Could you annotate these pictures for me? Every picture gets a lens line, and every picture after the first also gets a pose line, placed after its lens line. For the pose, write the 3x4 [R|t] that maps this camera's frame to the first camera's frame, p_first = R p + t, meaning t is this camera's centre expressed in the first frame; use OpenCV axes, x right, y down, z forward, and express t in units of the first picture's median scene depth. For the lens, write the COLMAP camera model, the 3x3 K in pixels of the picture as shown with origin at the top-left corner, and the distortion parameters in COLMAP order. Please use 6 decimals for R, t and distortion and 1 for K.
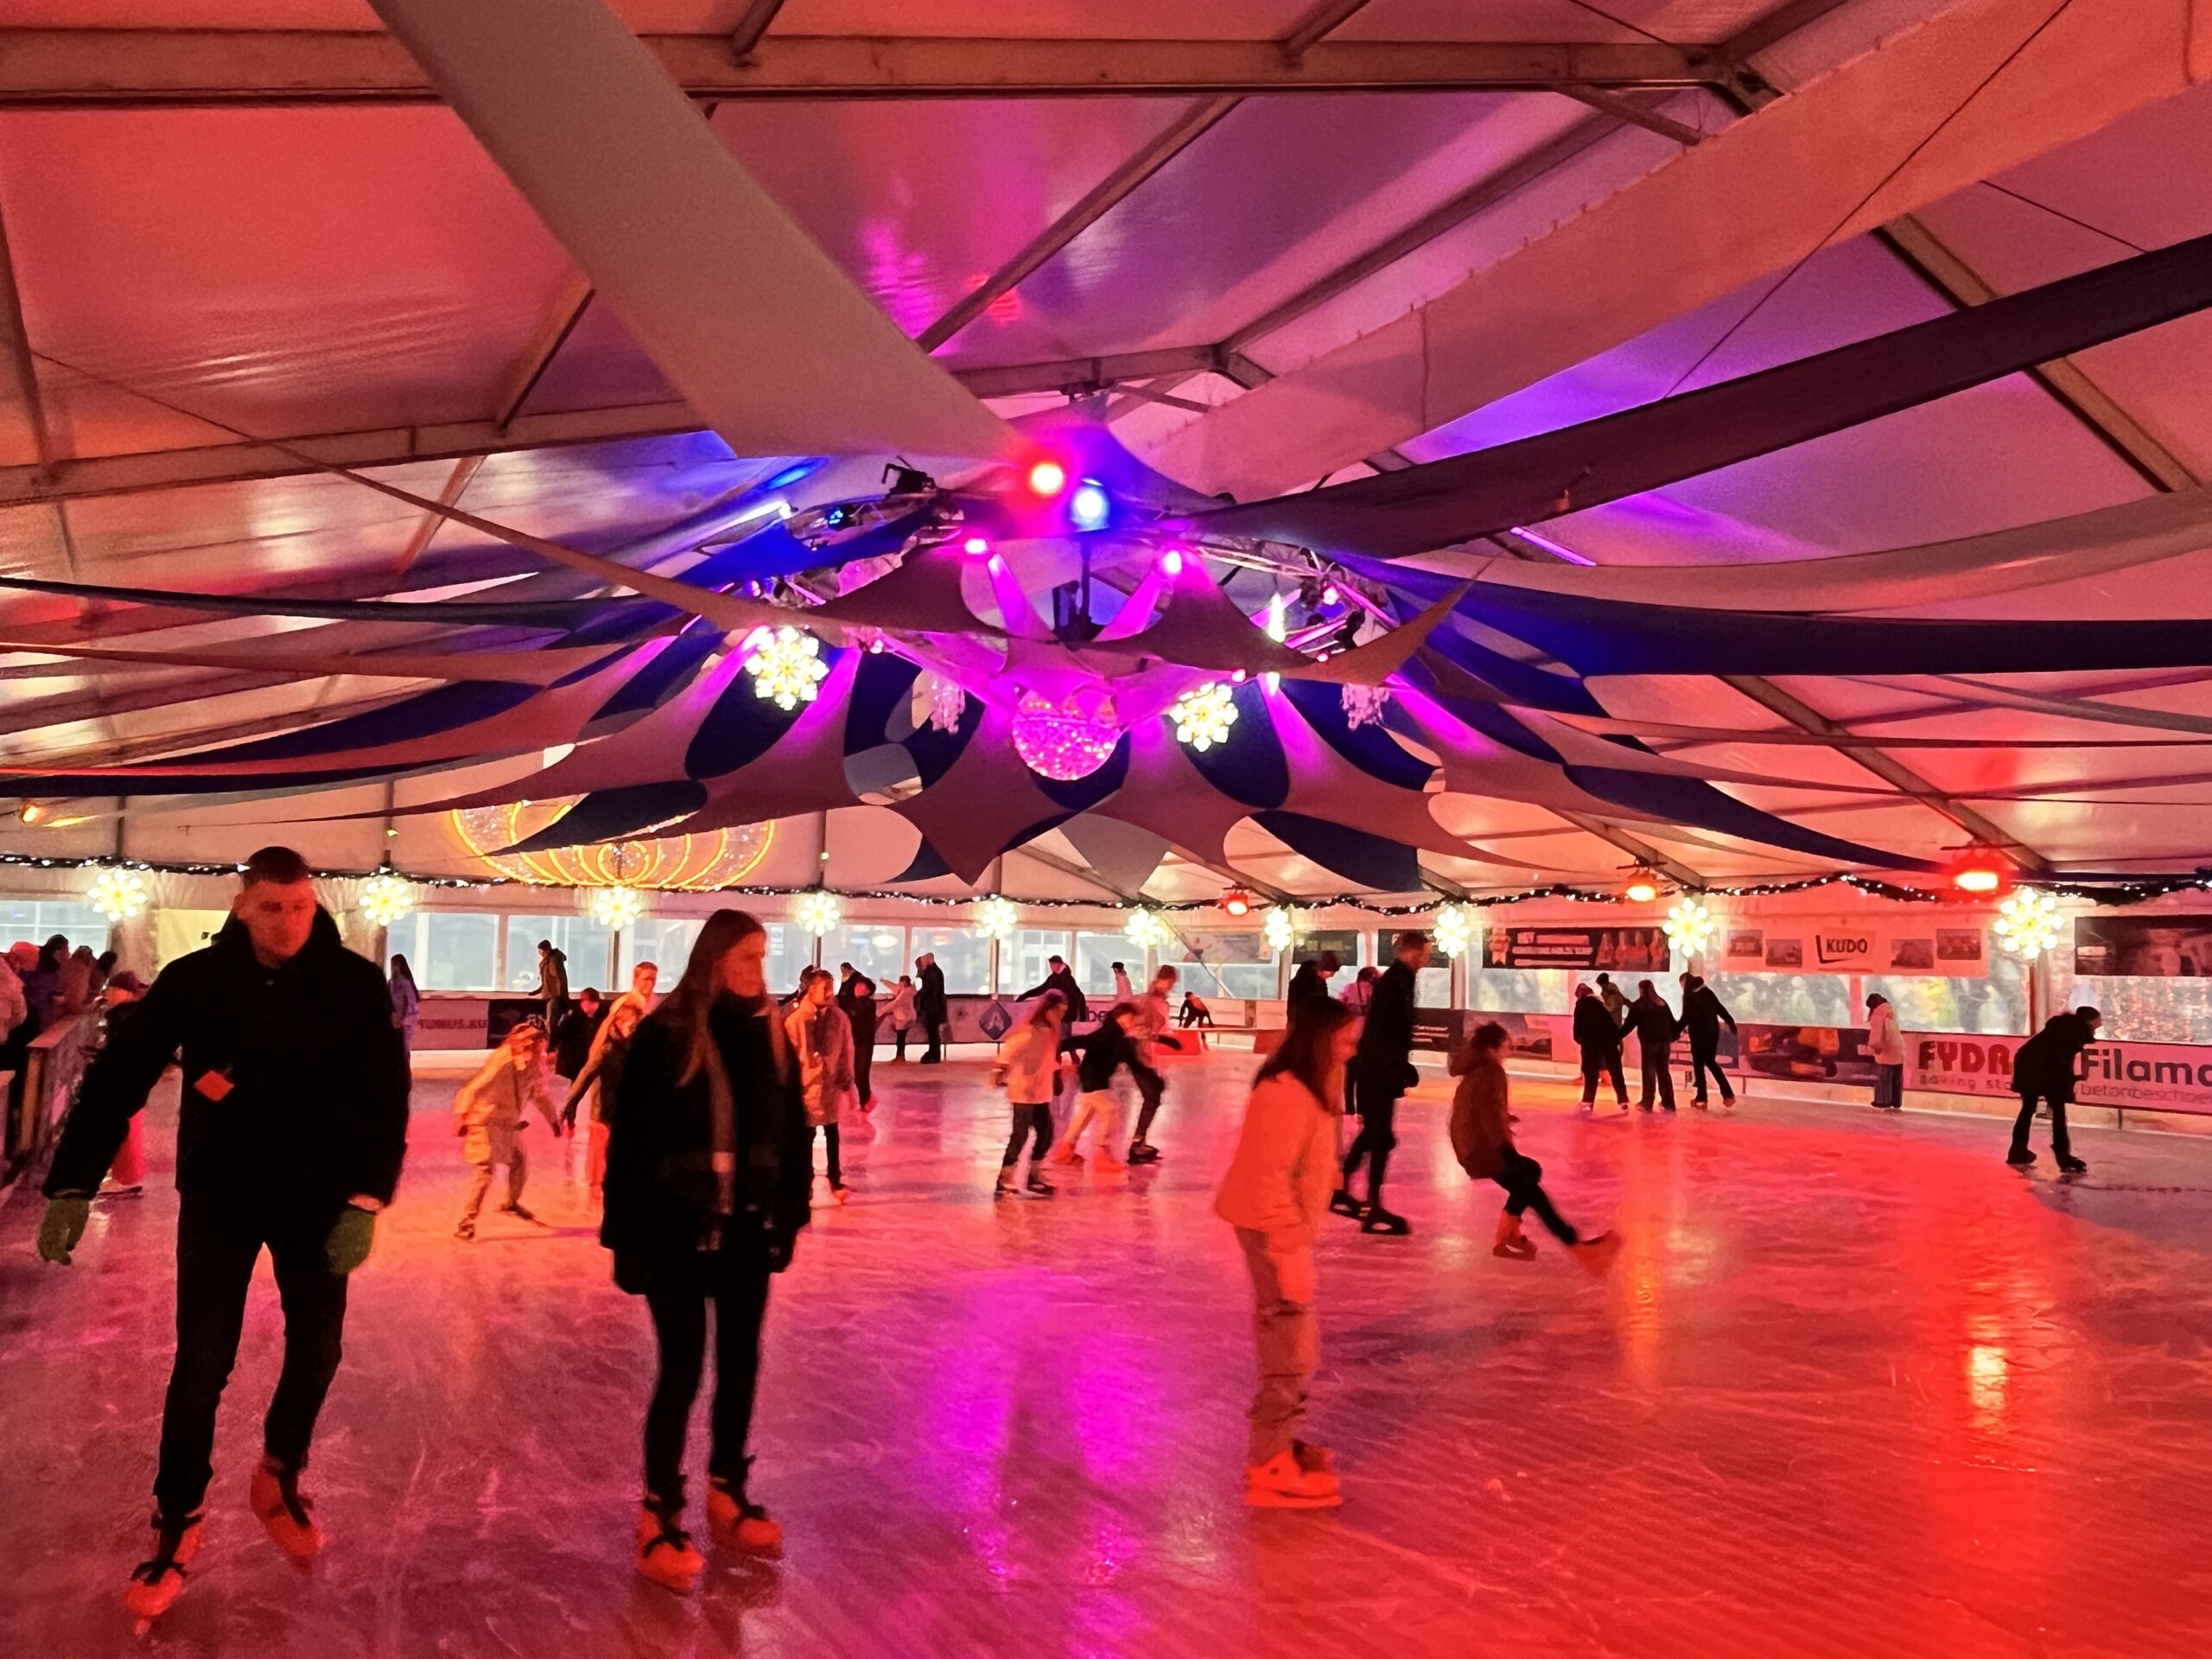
lens RADIAL K [[1541.9, 0, 1106.0], [0, 1541.9, 829.5], [0, 0, 1]] dist [0.040367, -0.001088]
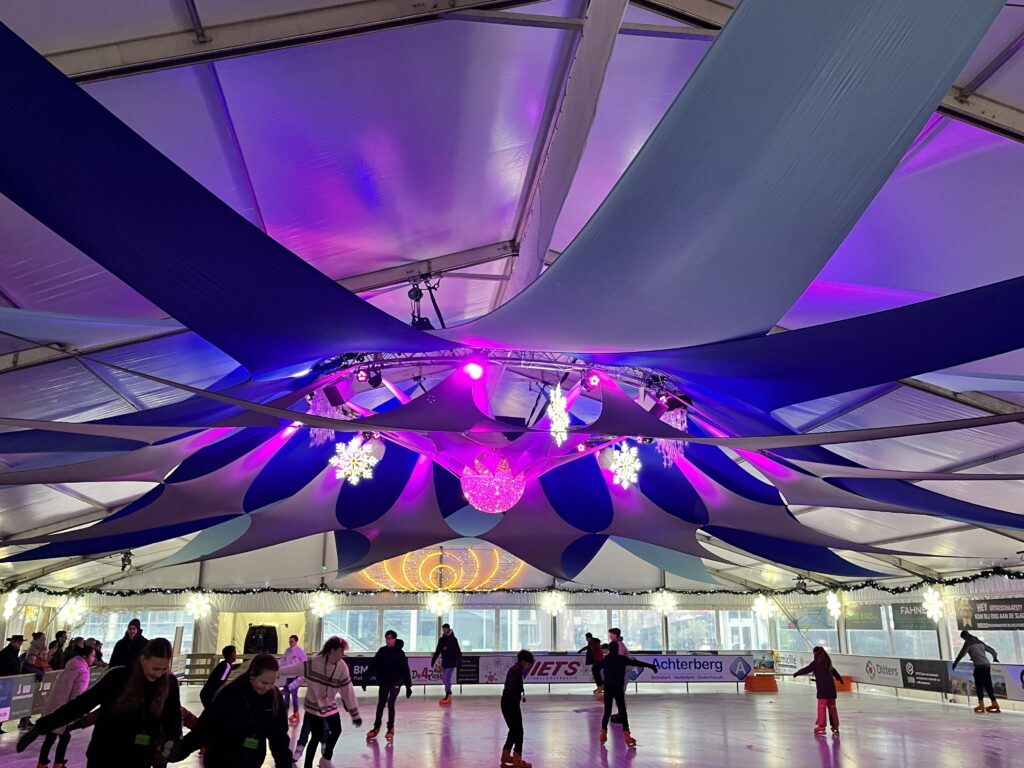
lens RADIAL K [[812.8, 0, 512.0], [0, 812.8, 384.0], [0, 0, 1]] dist [0.084656, -0.115206]
pose [[0.922172, -0.130135, -0.364229, 0.167460], [0.052869, 0.975270, -0.214598, 0.009861], [0.383149, 0.178640, 0.906248, 0.112353]]
